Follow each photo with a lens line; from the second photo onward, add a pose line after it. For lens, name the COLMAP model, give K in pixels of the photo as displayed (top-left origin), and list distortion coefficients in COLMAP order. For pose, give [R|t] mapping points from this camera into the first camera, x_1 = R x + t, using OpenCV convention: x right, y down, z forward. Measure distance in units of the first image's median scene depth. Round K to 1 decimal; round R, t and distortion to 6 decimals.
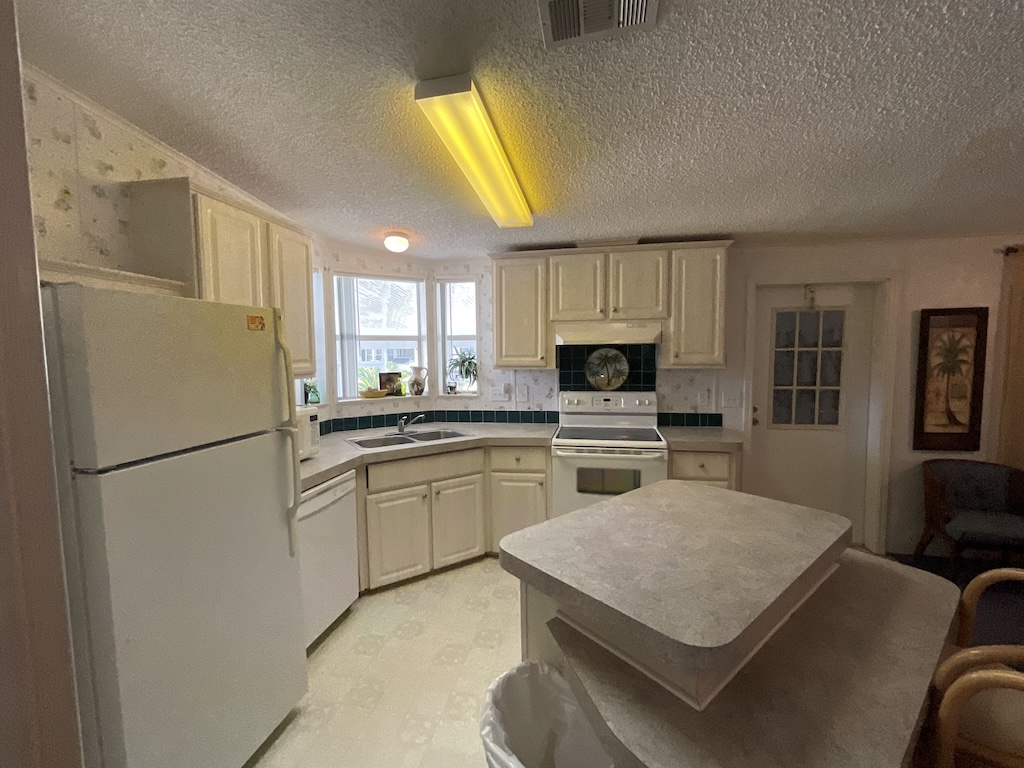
lens RADIAL K [[440.2, 0, 512.0], [0, 440.2, 384.0], [0, 0, 1]] dist [-0.006704, 0.004484]
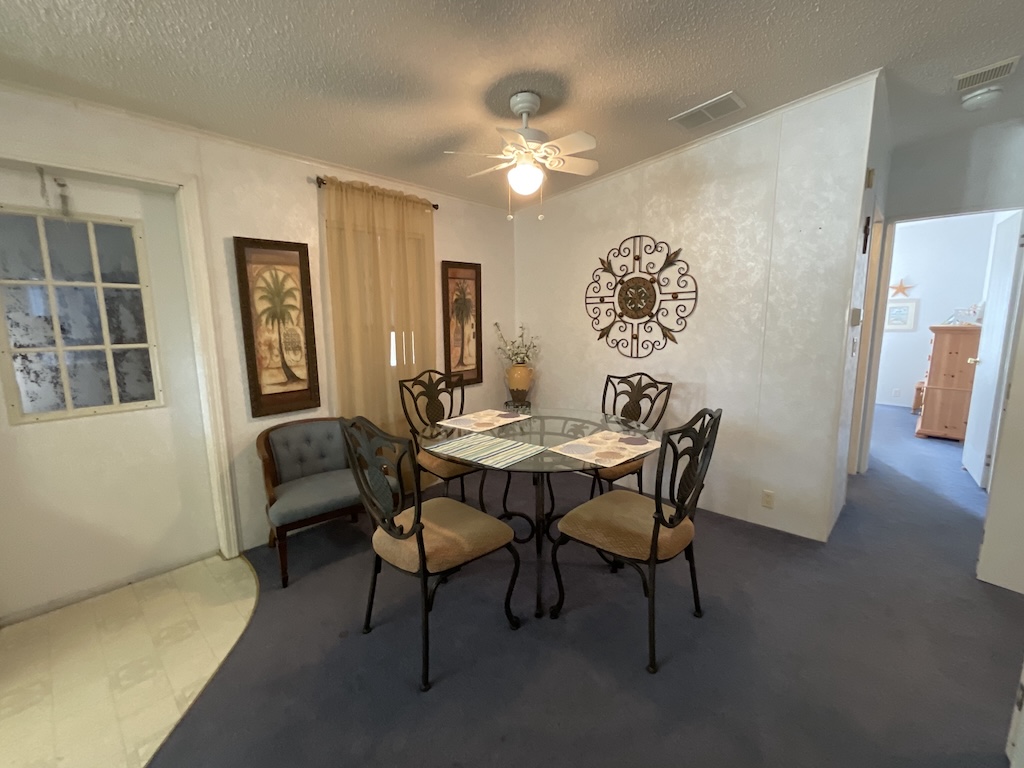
lens RADIAL K [[417.7, 0, 512.0], [0, 417.7, 384.0], [0, 0, 1]] dist [-0.000130, -0.004614]
pose [[0.533215, -0.126593, 0.836454, 0.507077], [0.055590, 0.991847, 0.114674, 0.025962], [-0.844151, -0.014648, 0.535905, 0.182877]]
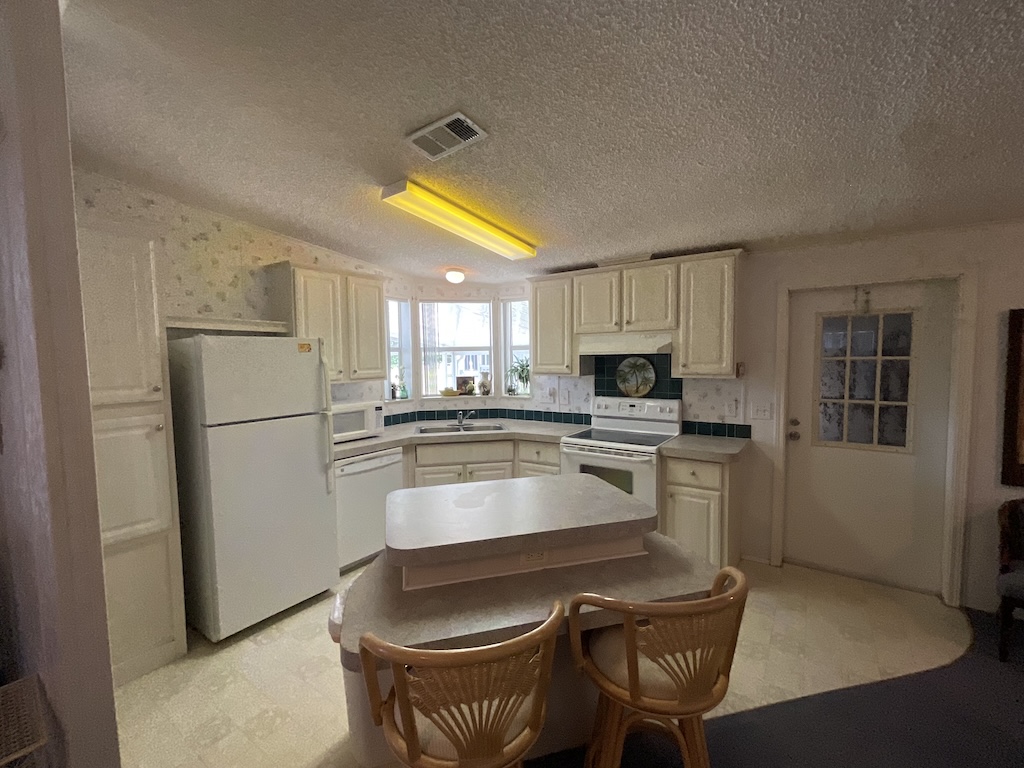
lens RADIAL K [[440.2, 0, 512.0], [0, 440.2, 384.0], [0, 0, 1]] dist [-0.006704, 0.004484]
pose [[0.910882, 0.023744, -0.411983, 0.402431], [-0.024875, 0.999687, 0.002617, -0.012559], [0.411917, 0.007865, 0.911188, -0.094412]]
